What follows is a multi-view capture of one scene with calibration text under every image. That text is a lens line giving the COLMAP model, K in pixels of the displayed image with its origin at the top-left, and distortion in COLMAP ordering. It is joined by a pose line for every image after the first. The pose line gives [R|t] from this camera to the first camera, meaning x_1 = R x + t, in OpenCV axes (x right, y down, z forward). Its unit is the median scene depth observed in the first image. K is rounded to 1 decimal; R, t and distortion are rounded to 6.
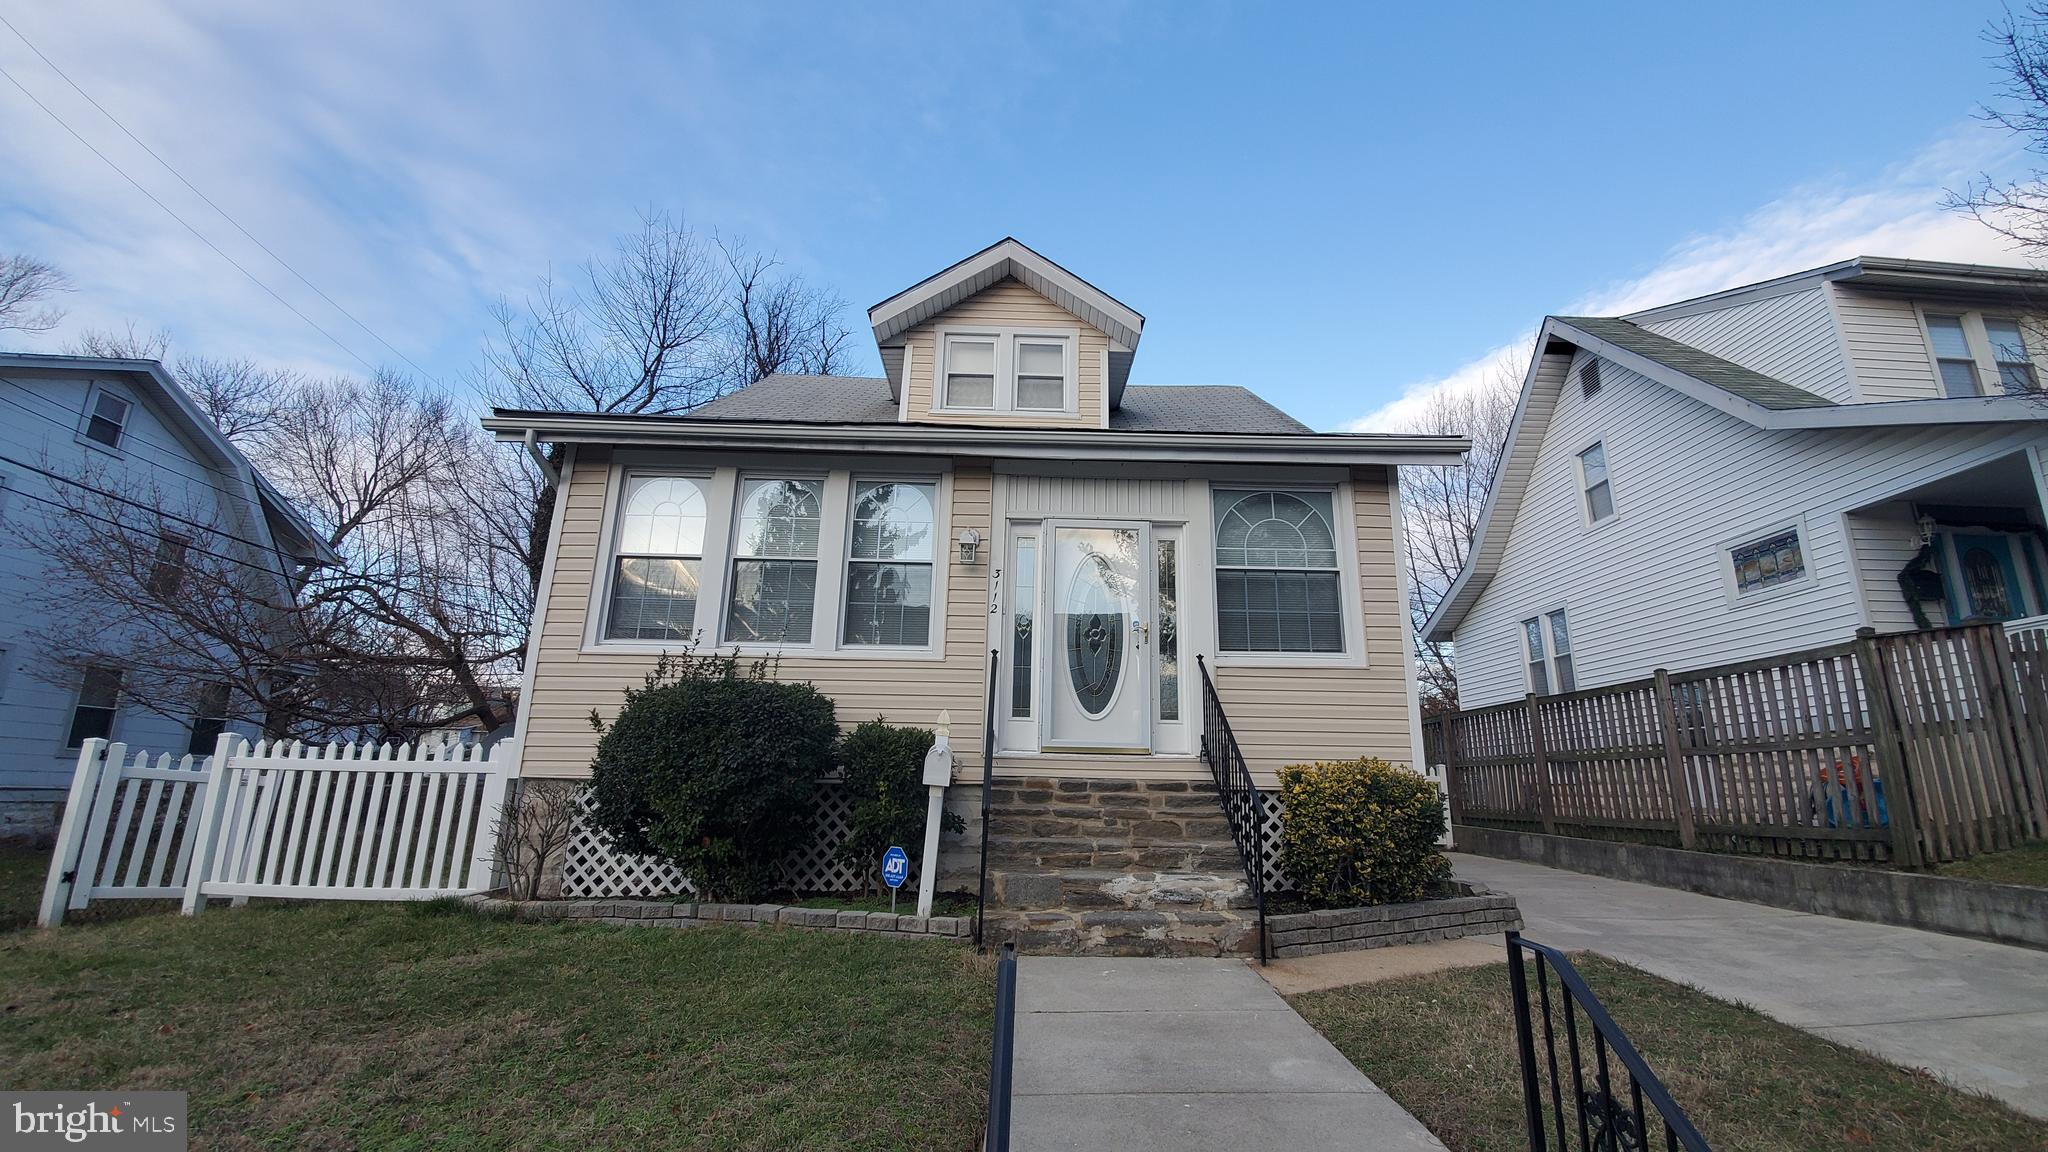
lens RADIAL K [[800.5, 0, 1070.8], [0, 800.5, 575.0], [0, 0, 1]] dist [0.013374, -0.014008]
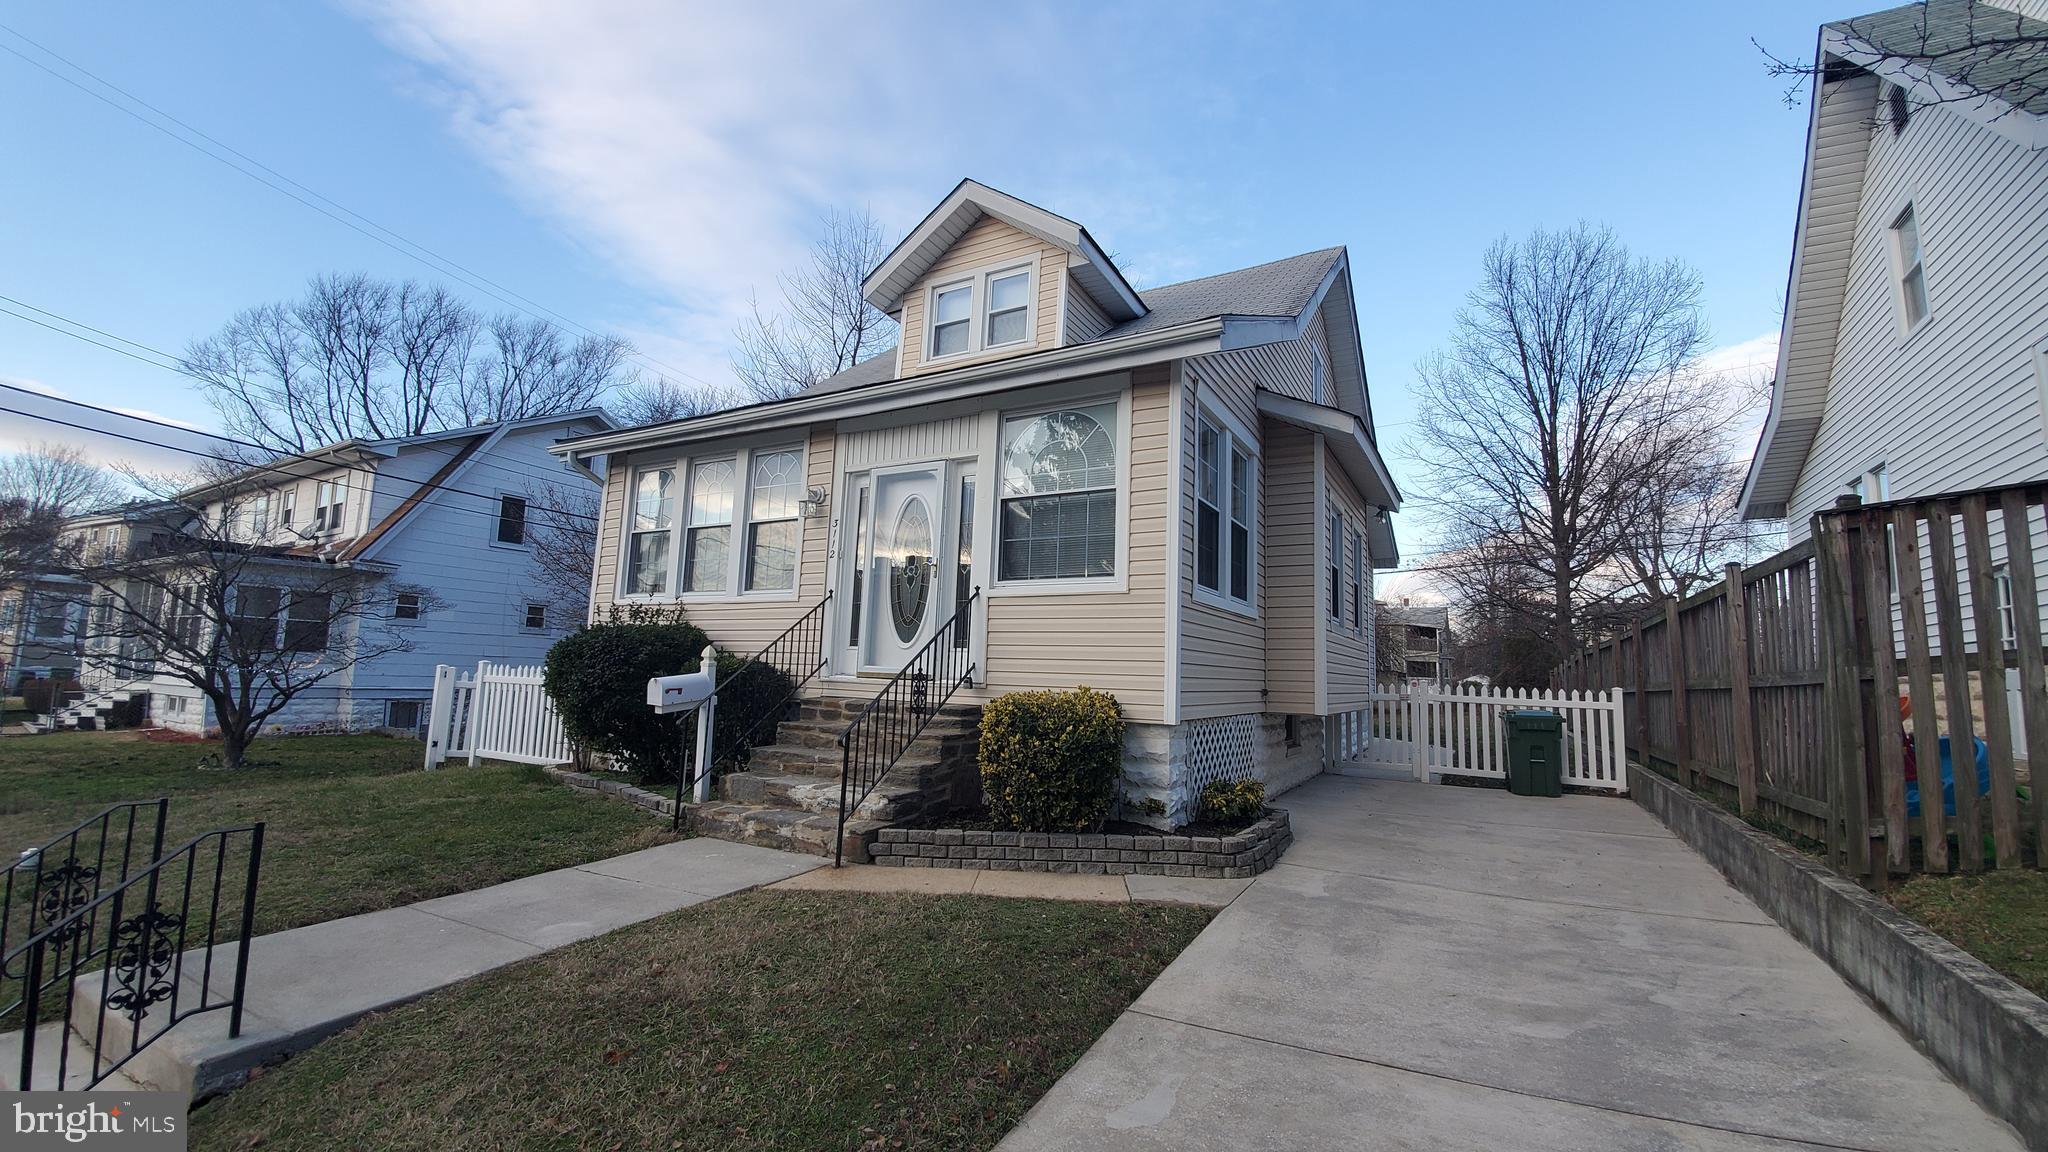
lens RADIAL K [[802.8, 0, 1043.2], [0, 802.8, 578.5], [0, 0, 1]] dist [0.007860, -0.013618]
pose [[0.866317, -0.049946, -0.496991, 0.739039], [0.107465, 0.990325, 0.087799, 0.007665], [0.487797, -0.129471, 0.863302, 0.144615]]
